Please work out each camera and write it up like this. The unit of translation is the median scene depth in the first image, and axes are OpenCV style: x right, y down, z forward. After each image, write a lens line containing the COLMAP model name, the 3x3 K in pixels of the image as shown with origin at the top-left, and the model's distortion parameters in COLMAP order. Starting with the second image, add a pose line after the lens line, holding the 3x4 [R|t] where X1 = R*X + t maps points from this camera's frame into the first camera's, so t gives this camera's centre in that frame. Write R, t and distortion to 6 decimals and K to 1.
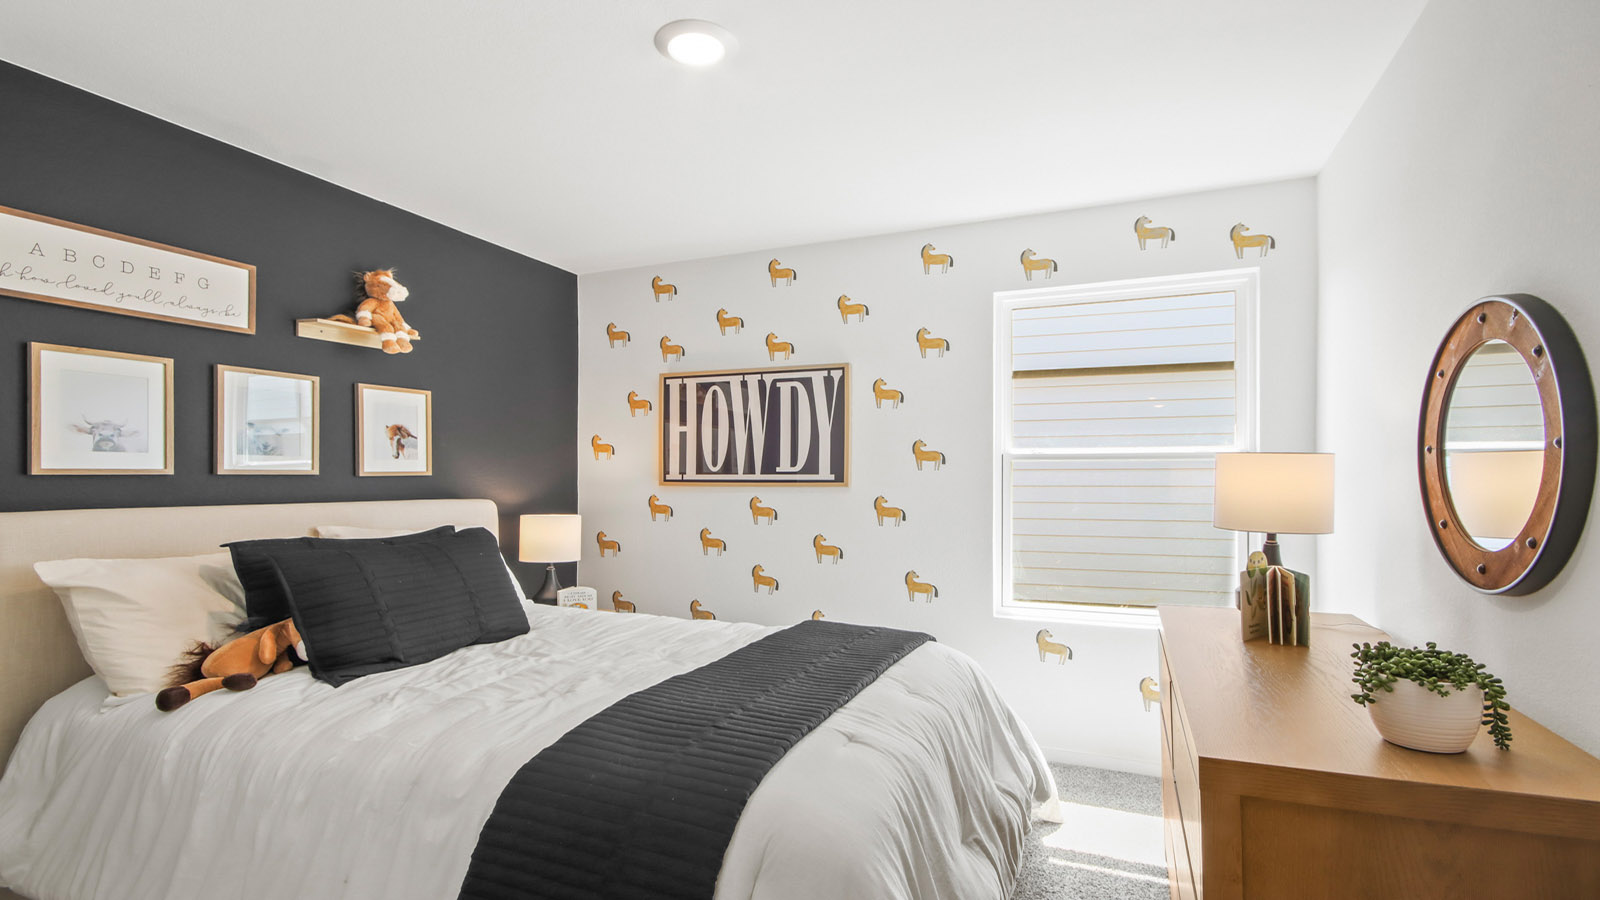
lens RADIAL K [[758.8, 0, 796.8], [0, 758.8, 457.7], [0, 0, 1]] dist [0.008481, -0.000093]
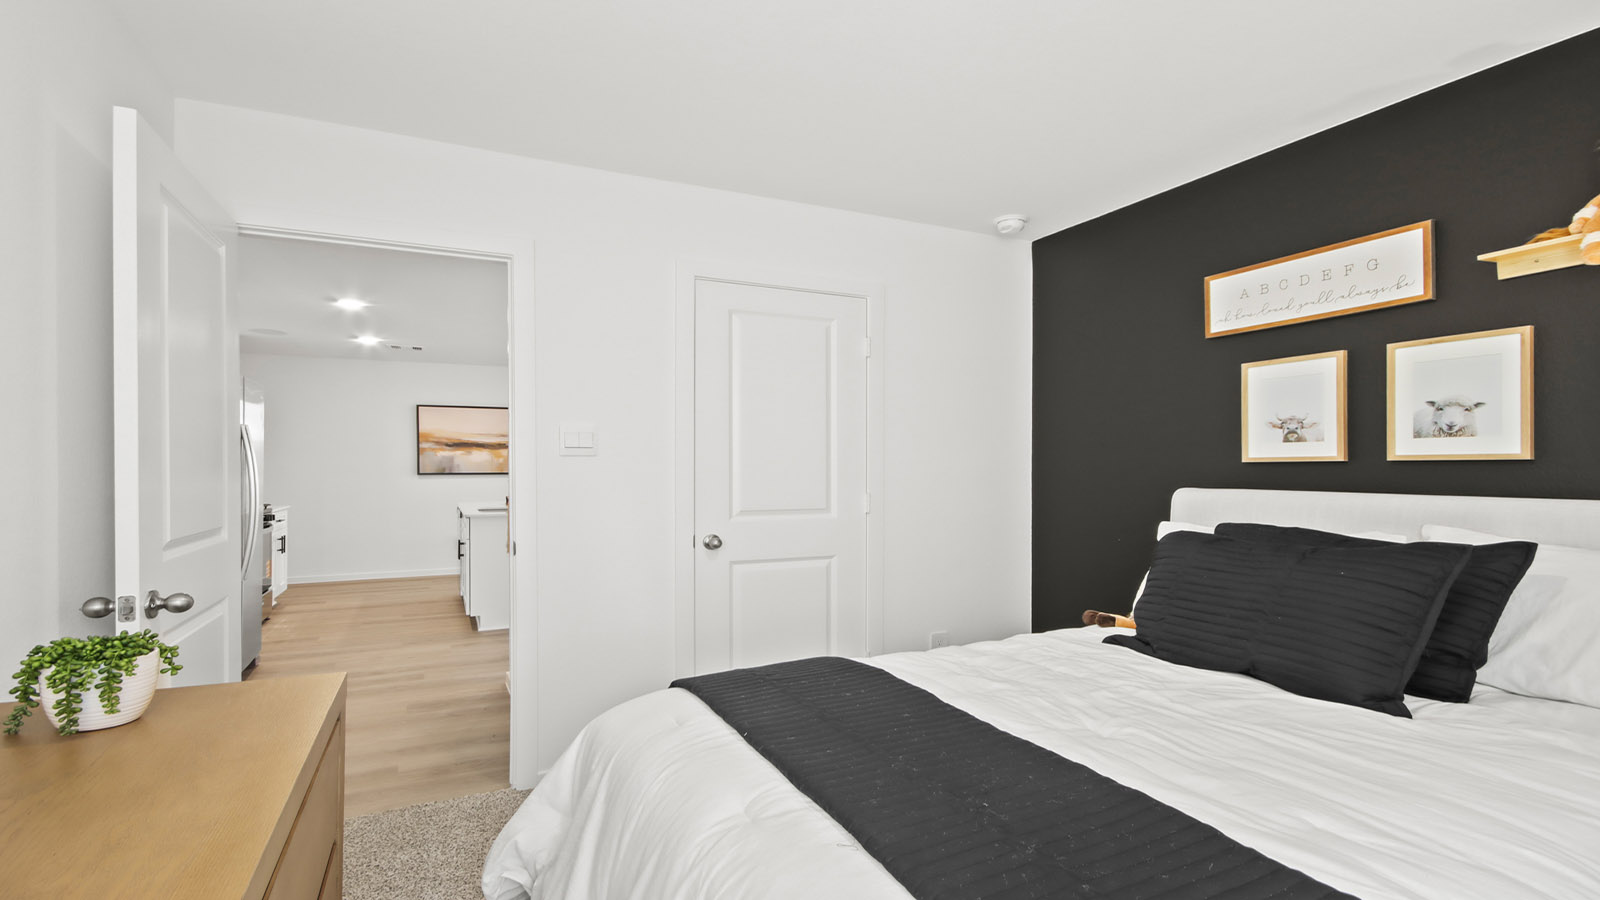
lens RADIAL K [[758.8, 0, 806.0], [0, 758.8, 462.4], [0, 0, 1]] dist [0.008481, -0.000093]
pose [[-0.668578, -0.002401, -0.743639, 0.436686], [0.022491, 0.999472, -0.023447, 0.031052], [0.743302, -0.032402, -0.668171, 1.120285]]
